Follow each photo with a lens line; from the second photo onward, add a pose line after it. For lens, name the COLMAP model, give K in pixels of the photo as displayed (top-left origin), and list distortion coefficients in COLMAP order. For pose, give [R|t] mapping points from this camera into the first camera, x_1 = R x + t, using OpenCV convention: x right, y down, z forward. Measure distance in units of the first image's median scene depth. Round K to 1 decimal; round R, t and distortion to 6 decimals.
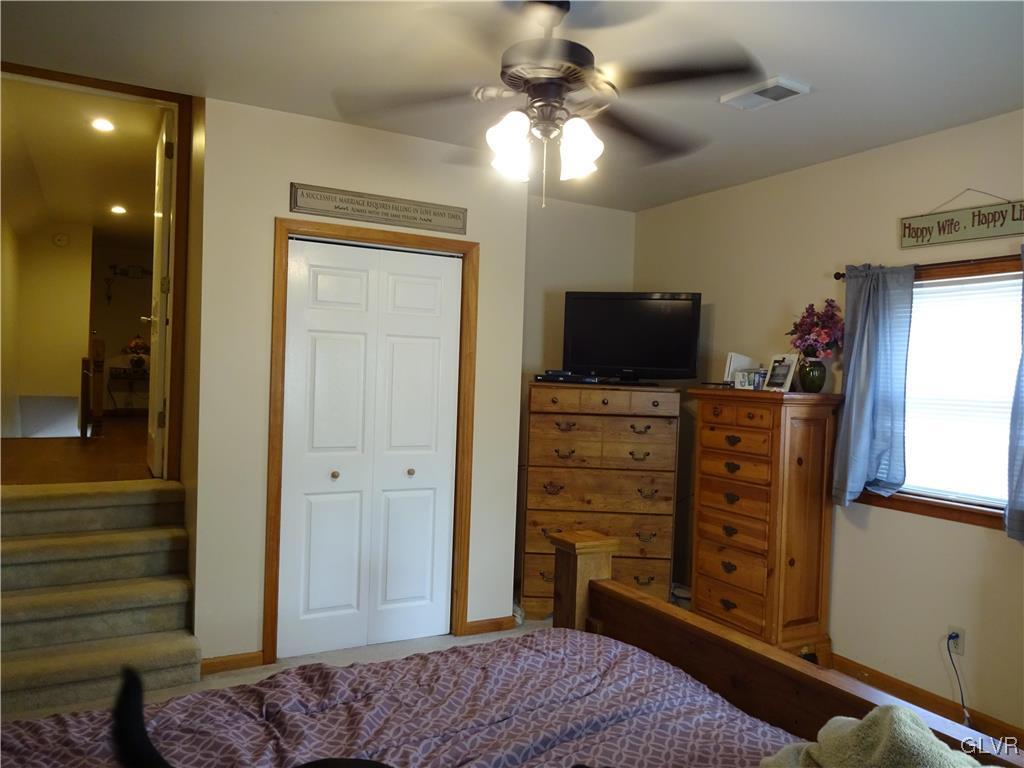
lens RADIAL K [[768.5, 0, 512.4], [0, 768.5, 383.6], [0, 0, 1]] dist [0.013239, -0.007723]
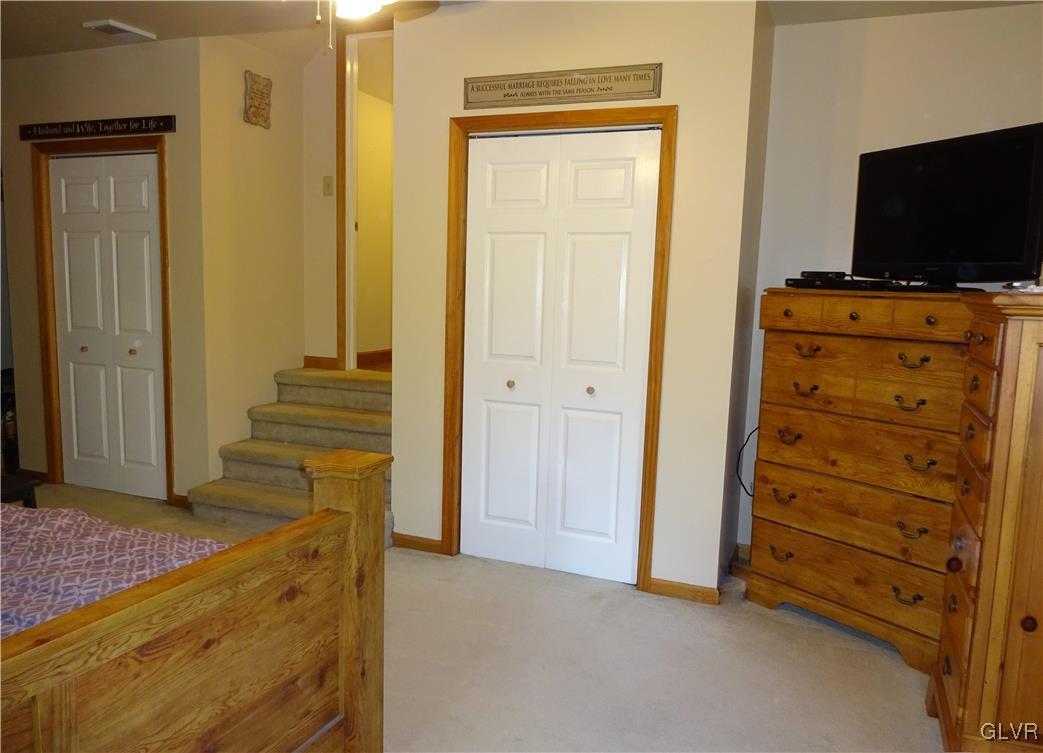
lens RADIAL K [[770.0, 0, 546.5], [0, 770.0, 387.6], [0, 0, 1]] dist [-0.030049, -0.013957]
pose [[0.629180, 0.086730, -0.772406, 0.461313], [-0.019017, 0.995175, 0.096253, 0.026238], [0.777027, -0.045872, 0.627793, 0.376063]]
